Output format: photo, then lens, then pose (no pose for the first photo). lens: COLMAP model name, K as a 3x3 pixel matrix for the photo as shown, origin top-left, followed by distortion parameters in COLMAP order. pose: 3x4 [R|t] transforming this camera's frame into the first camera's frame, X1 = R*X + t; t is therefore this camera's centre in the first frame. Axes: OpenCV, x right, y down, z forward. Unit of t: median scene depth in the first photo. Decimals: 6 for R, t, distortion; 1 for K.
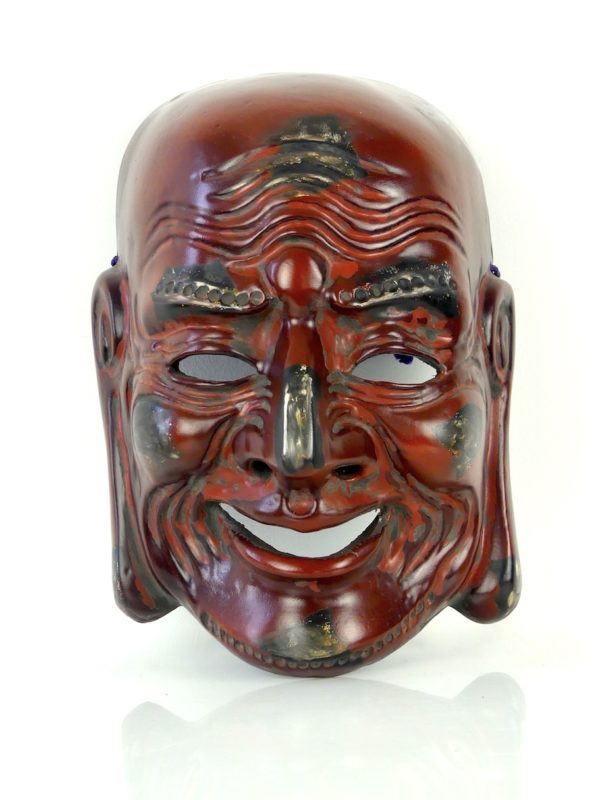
lens RADIAL K [[2186.0, 0, 300.0], [0, 2186.0, 400.0], [0, 0, 1]] dist [0.007551, 0.052135]
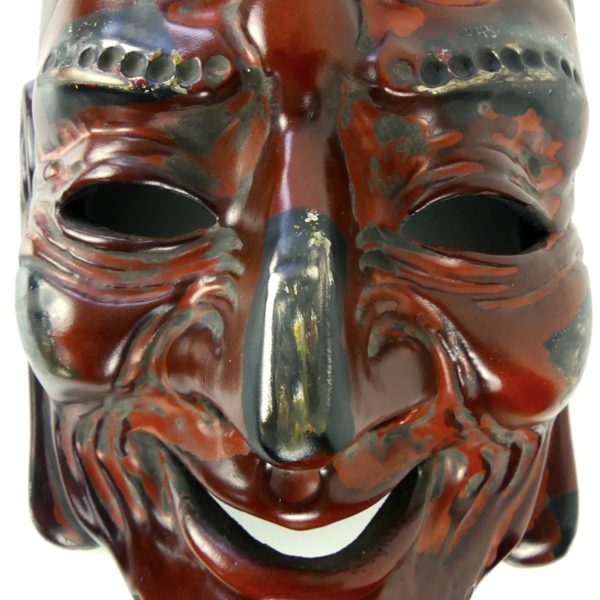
lens RADIAL K [[736.9, 0, 300.0], [0, 736.9, 300.0], [0, 0, 1]] dist [0.032433, -0.012674]
pose [[0.998872, 0.033078, 0.034058, -0.005501], [-0.036086, 0.995114, 0.091899, -0.011279], [-0.030851, -0.093024, 0.995186, 0.832608]]
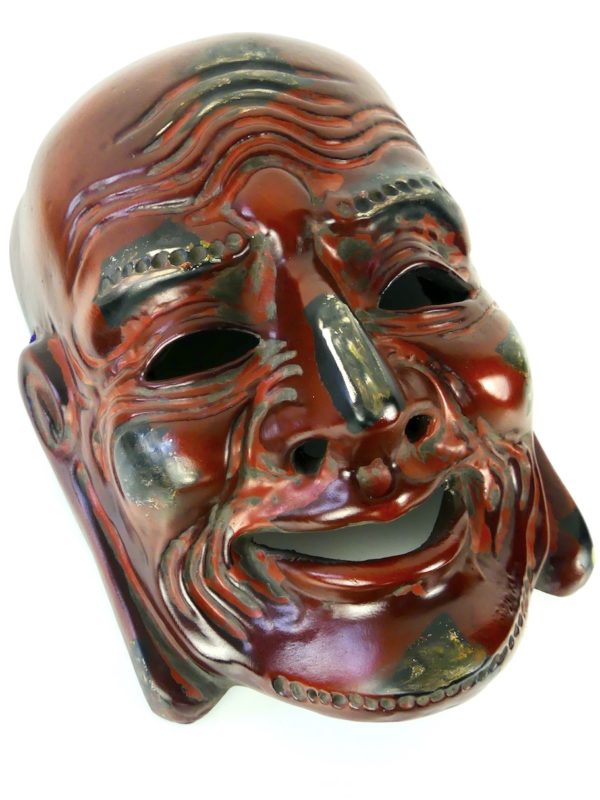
lens RADIAL K [[1075.9, 0, 296.6], [0, 1075.9, 453.6], [0, 0, 1]] dist [-0.013980, -0.002302]
pose [[0.938722, -0.286823, 0.191140, -0.091744], [0.311137, 0.943760, -0.111850, 0.070846], [-0.148309, 0.164466, 0.975169, 0.647893]]
